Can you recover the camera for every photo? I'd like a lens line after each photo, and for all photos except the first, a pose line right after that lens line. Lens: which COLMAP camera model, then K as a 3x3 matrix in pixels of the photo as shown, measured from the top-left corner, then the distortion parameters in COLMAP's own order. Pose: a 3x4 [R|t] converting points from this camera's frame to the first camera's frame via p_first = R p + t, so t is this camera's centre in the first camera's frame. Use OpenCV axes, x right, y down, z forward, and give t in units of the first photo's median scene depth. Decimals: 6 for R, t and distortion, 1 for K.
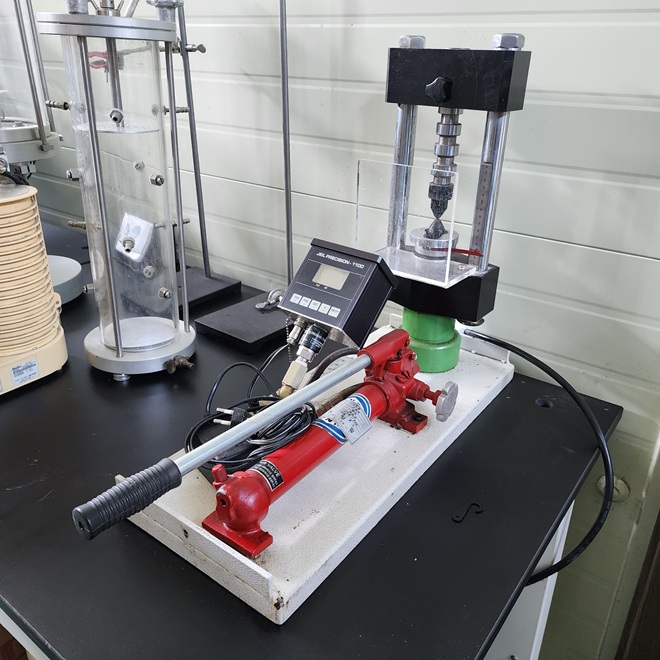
lens RADIAL K [[616.2, 0, 330.0], [0, 616.2, 330.0], [0, 0, 1]] dist [-0.064235, -0.000777]
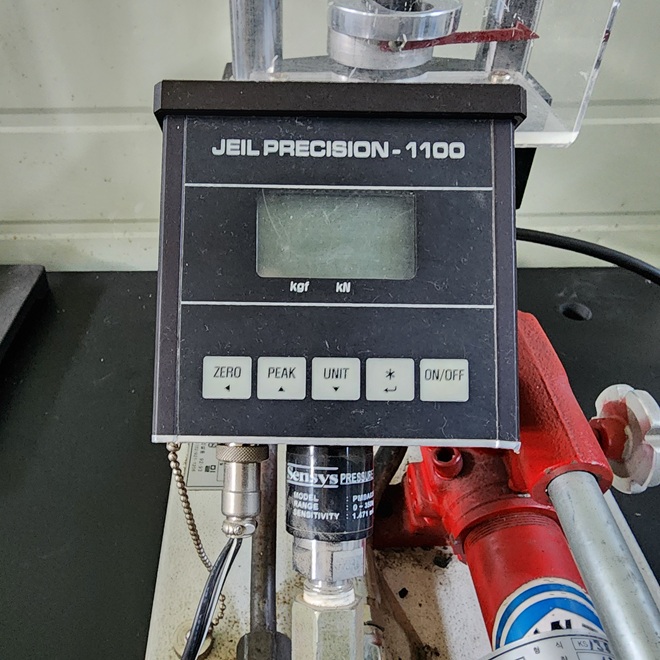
lens RADIAL K [[591.8, 0, 330.0], [0, 591.8, 330.0], [0, 0, 1]] dist [-0.003876, -0.002172]
pose [[0.793271, -0.410712, 0.449485, -0.101648], [0.280117, 0.901644, 0.329504, -0.111712], [-0.540607, -0.135477, 0.830295, 0.712315]]
